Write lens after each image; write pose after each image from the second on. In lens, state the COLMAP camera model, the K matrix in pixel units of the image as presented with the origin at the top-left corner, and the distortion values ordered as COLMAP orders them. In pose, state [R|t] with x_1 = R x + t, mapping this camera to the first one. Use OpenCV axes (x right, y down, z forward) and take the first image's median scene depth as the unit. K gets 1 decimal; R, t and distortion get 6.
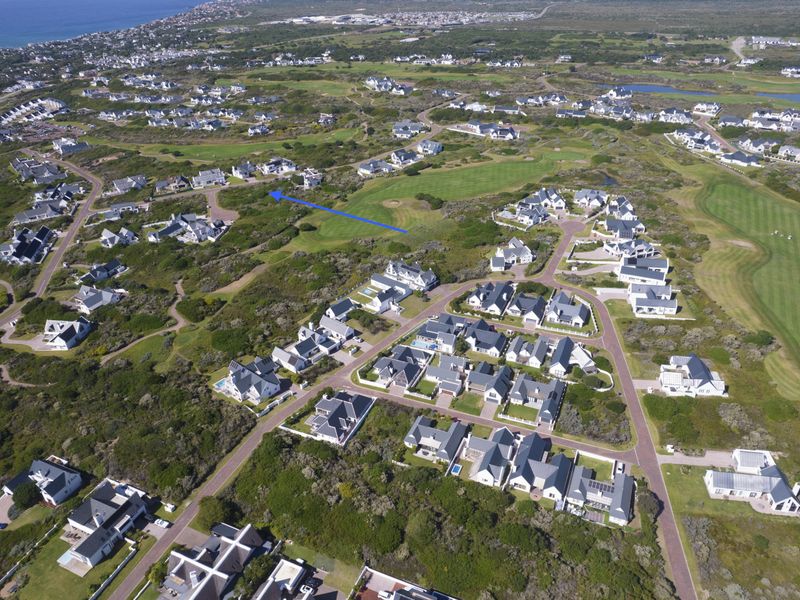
lens RADIAL K [[576.1, 0, 399.8], [0, 576.1, 305.9], [0, 0, 1]] dist [-0.072846, 0.064829]
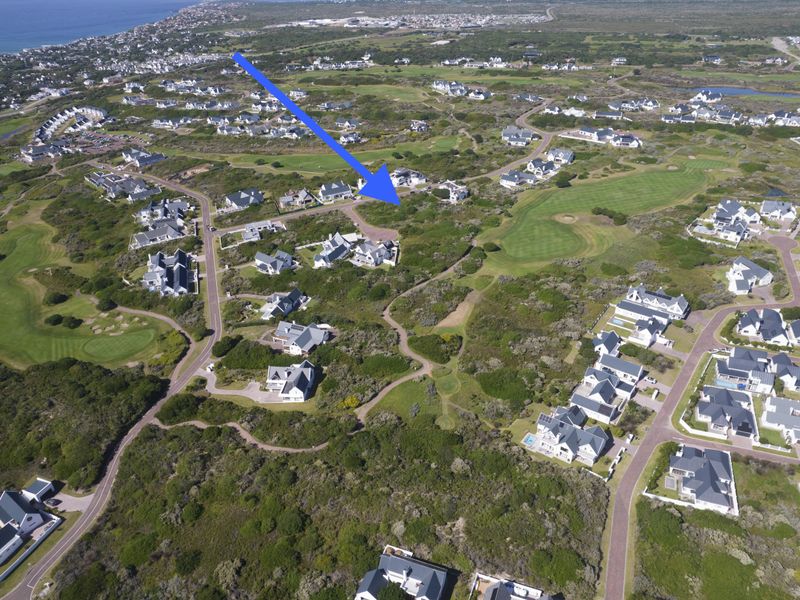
lens RADIAL K [[576.1, 0, 399.8], [0, 576.1, 305.9], [0, 0, 1]] dist [-0.072846, 0.064829]
pose [[0.998944, -0.024104, 0.039118, -0.268742], [0.024285, 0.999696, -0.004157, -0.033872], [-0.039006, 0.005103, 0.999226, 0.073471]]
